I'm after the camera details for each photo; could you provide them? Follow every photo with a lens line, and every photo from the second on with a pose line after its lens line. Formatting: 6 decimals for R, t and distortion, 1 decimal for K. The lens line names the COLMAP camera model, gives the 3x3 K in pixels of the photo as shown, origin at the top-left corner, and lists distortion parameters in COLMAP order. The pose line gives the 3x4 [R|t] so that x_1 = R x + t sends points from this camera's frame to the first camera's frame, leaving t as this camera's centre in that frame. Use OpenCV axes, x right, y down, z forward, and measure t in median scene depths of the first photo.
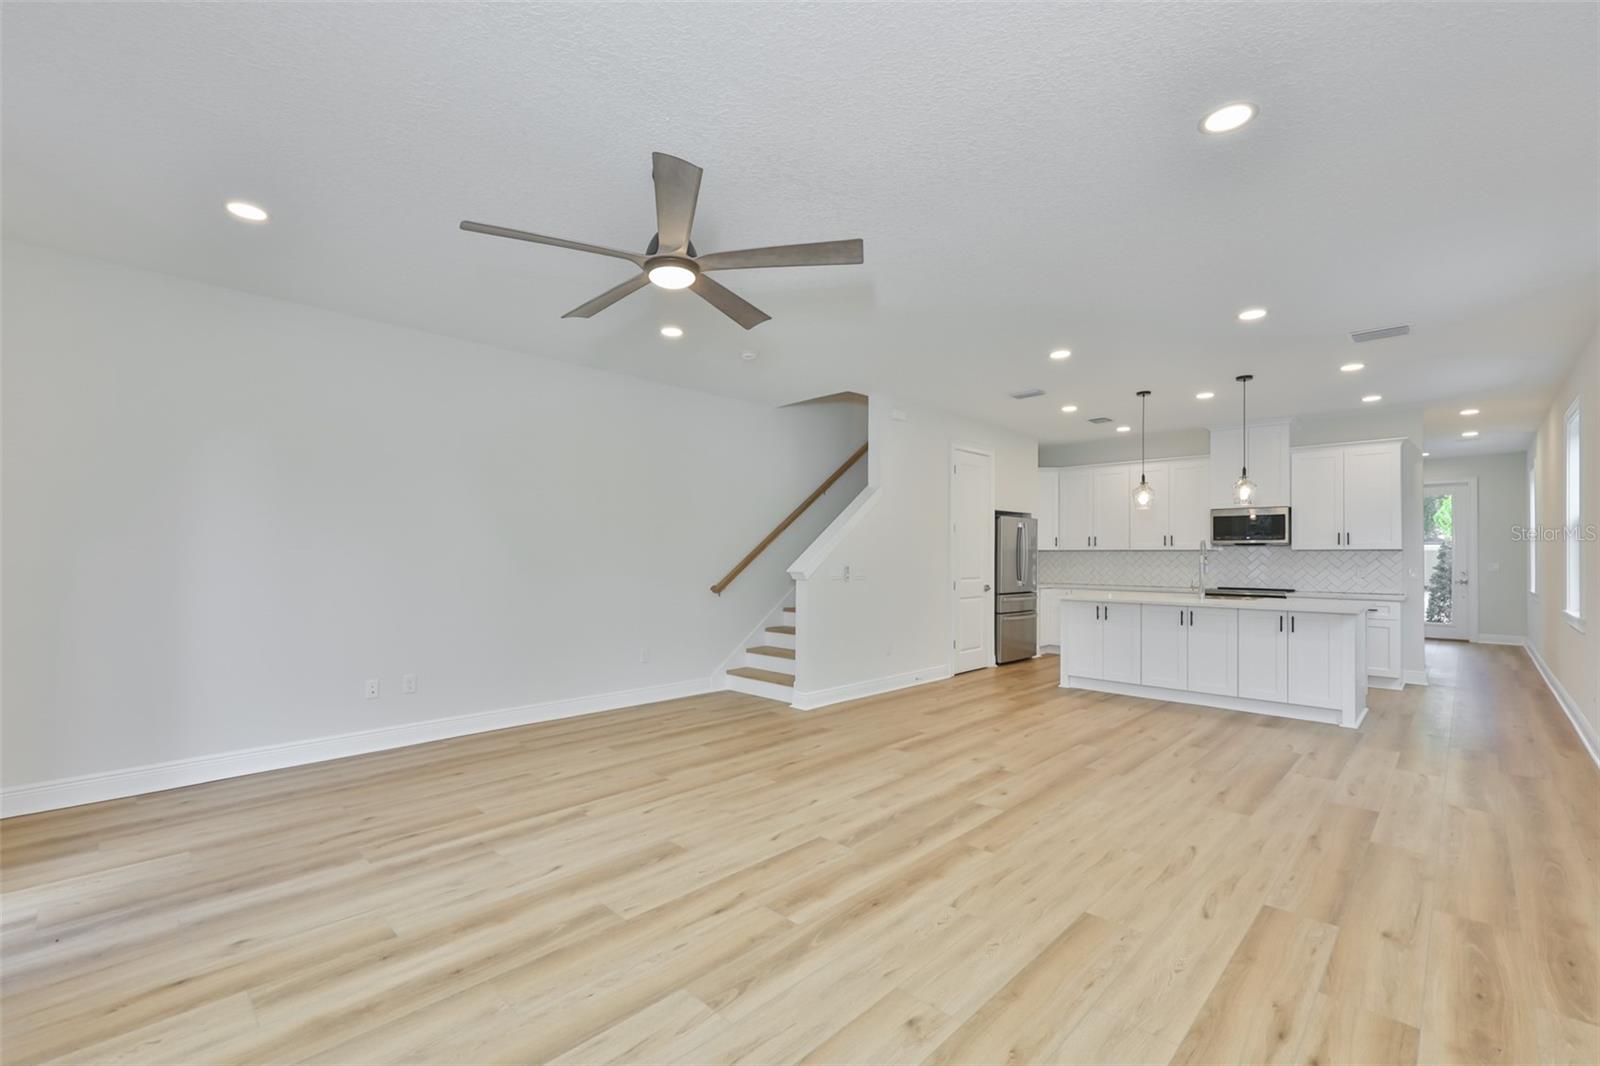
lens RADIAL K [[685.7, 0, 803.8], [0, 685.7, 544.6], [0, 0, 1]] dist [-0.001135, -0.001147]
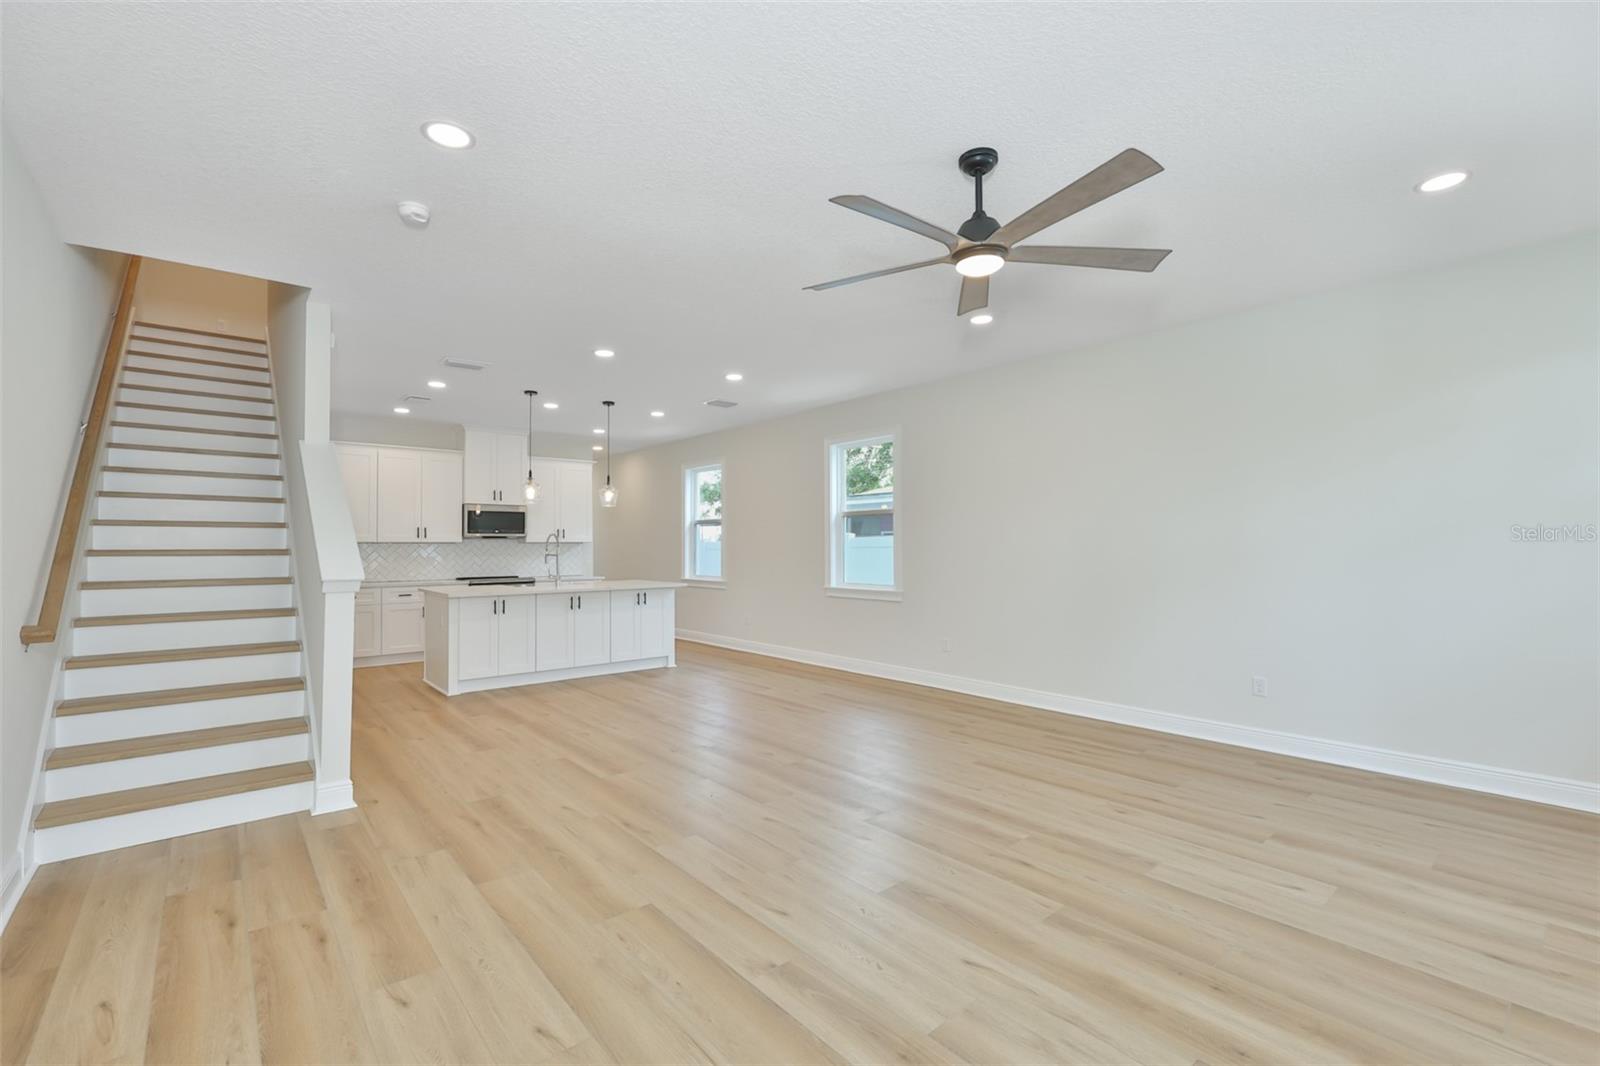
lens RADIAL K [[685.7, 0, 790.9], [0, 685.7, 536.6], [0, 0, 1]] dist [-0.001135, -0.001147]
pose [[0.105061, 0.009912, 0.994416, -0.664972], [-0.010373, 0.999907, -0.008871, 0.005371], [-0.994412, -0.009383, 0.105154, 0.654927]]
